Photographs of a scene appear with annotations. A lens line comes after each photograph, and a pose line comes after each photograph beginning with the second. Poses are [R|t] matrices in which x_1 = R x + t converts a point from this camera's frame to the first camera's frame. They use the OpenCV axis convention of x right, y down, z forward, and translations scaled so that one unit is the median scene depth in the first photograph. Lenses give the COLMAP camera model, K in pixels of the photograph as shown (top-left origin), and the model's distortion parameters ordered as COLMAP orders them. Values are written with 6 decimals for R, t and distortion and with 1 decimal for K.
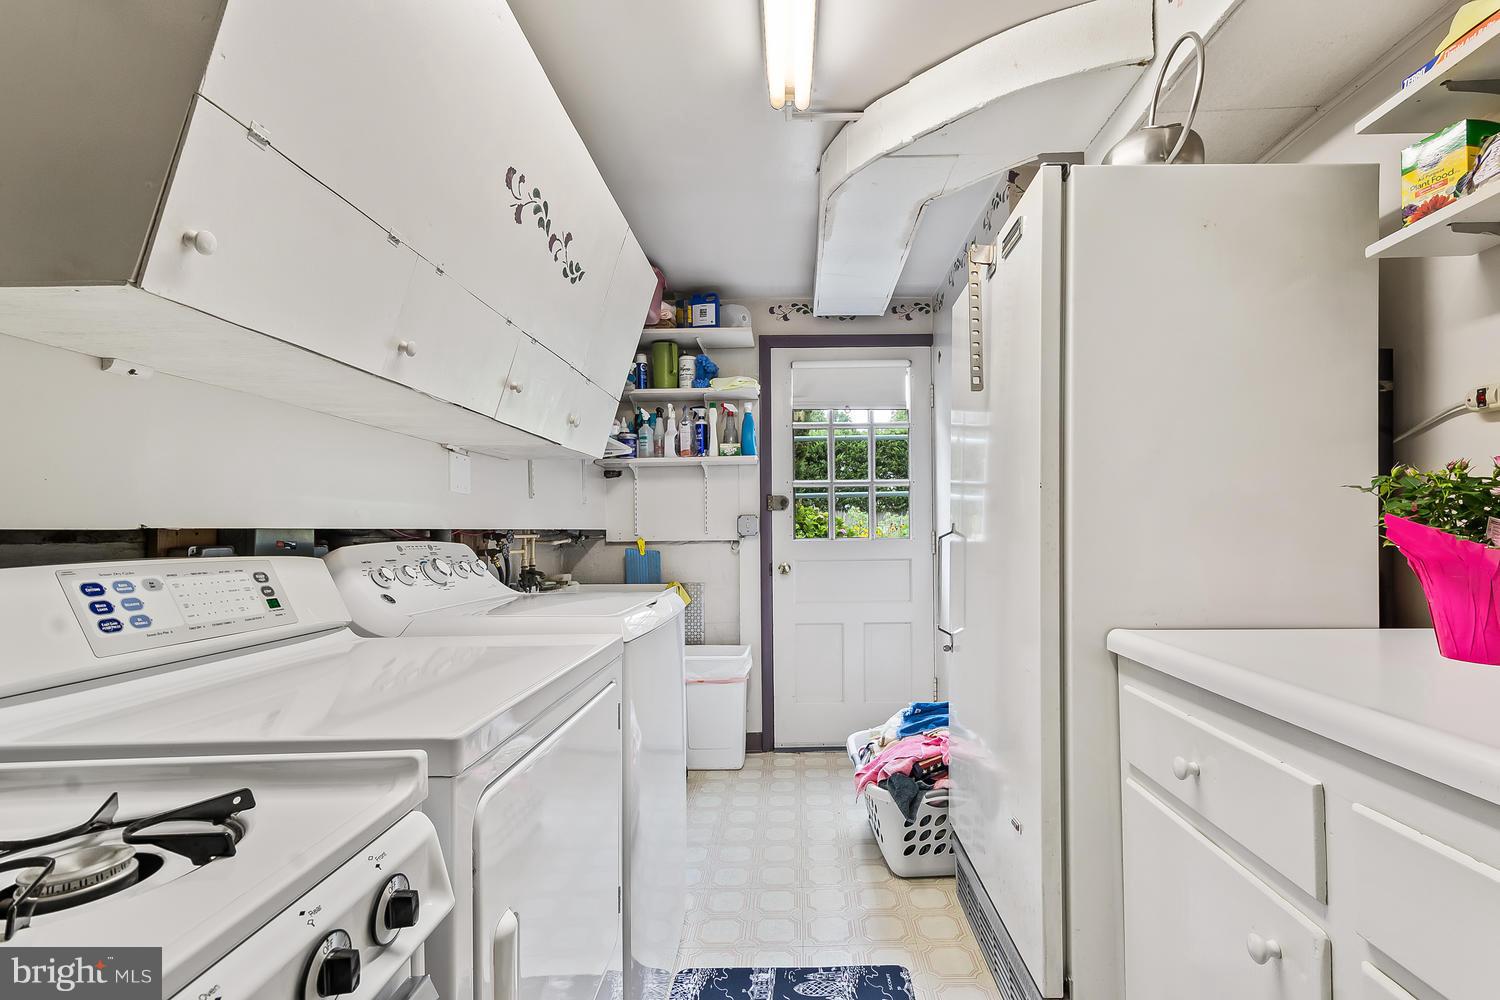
lens RADIAL K [[690.5, 0, 804.0], [0, 690.5, 524.3], [0, 0, 1]] dist [0.026308, -0.013129]
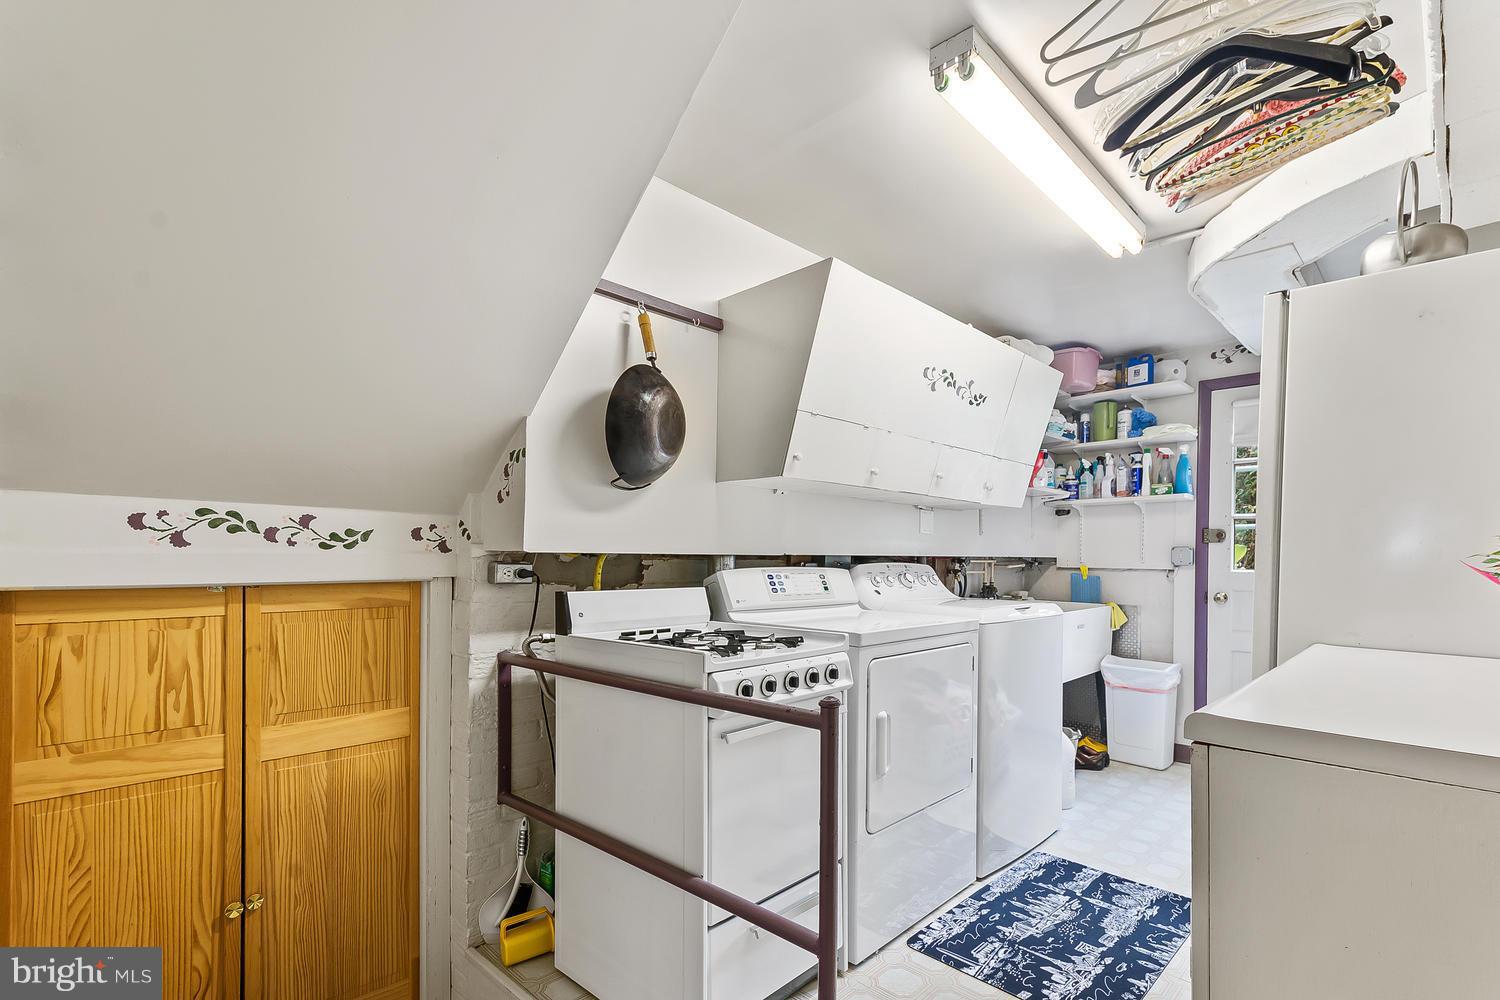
lens RADIAL K [[690.5, 0, 804.0], [0, 690.5, 524.3], [0, 0, 1]] dist [0.026308, -0.013129]
pose [[0.732355, -0.013493, -0.680789, 0.237394], [-0.011104, 0.999434, -0.031753, -0.007608], [0.680832, 0.030814, 0.731791, -0.230387]]
